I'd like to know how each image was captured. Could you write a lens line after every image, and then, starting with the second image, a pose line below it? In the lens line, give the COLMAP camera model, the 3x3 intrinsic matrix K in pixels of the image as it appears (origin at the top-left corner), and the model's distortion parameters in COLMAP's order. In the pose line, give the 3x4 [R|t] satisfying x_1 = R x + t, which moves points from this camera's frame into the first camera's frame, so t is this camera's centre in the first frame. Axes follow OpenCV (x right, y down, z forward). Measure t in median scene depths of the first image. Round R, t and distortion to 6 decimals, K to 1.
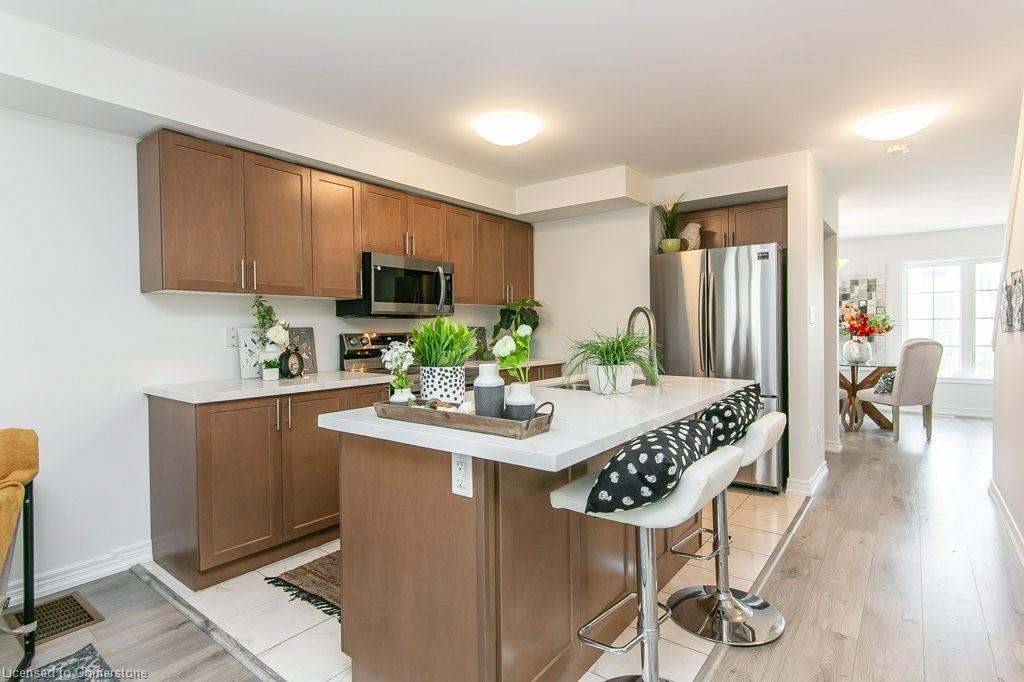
lens RADIAL K [[514.5, 0, 517.6], [0, 514.5, 337.3], [0, 0, 1]] dist [0.005948, 0.000064]
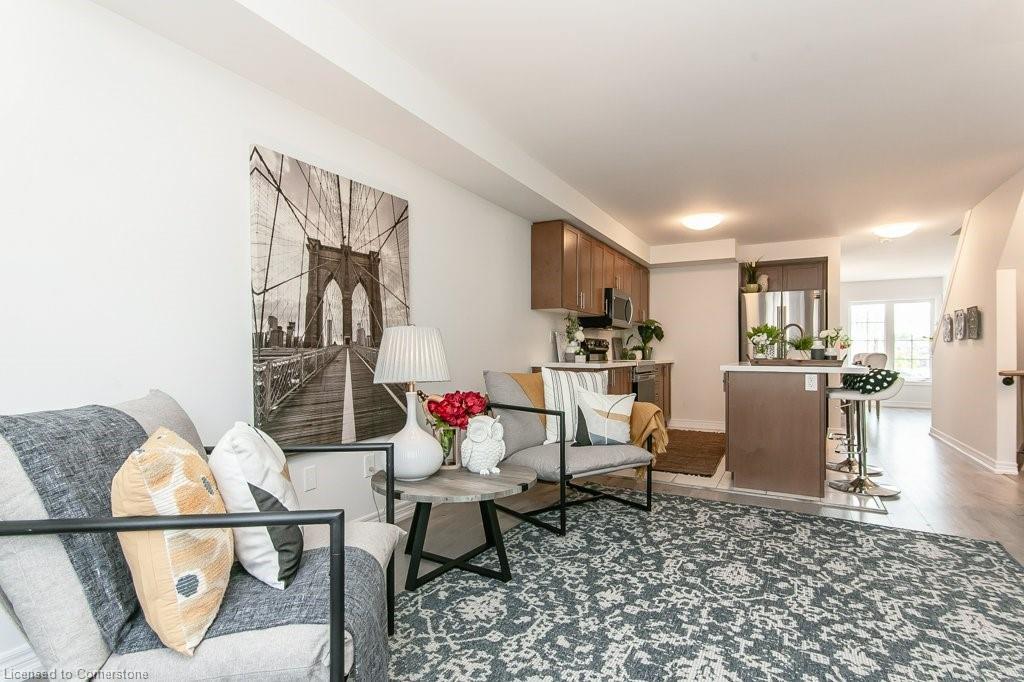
lens RADIAL K [[500.9, 0, 511.3], [0, 500.9, 355.8], [0, 0, 1]] dist [0.002182, 0.000271]
pose [[0.990012, 0.013123, 0.140370, -0.791687], [-0.011373, 0.999847, -0.013256, 0.074000], [-0.140523, 0.011528, 0.990010, -0.523233]]
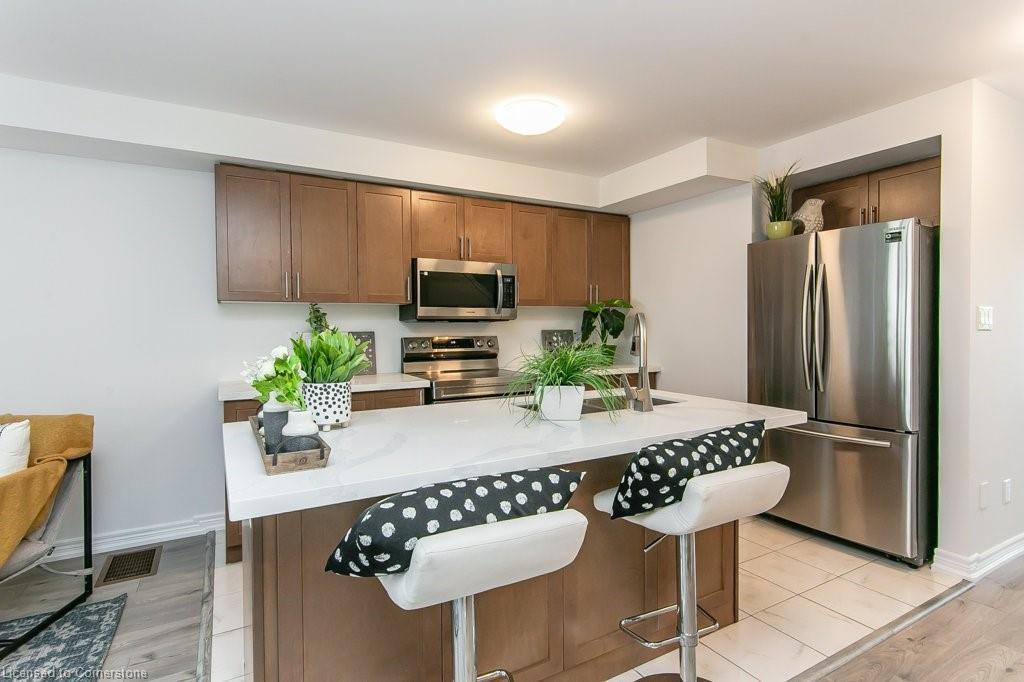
lens RADIAL K [[514.5, 0, 517.6], [0, 514.5, 337.3], [0, 0, 1]] dist [0.005948, 0.000064]
pose [[0.922749, 0.012756, -0.385190, 0.279331], [-0.009828, 0.999906, 0.009570, -0.019810], [0.385276, -0.005045, 0.922787, 0.130198]]
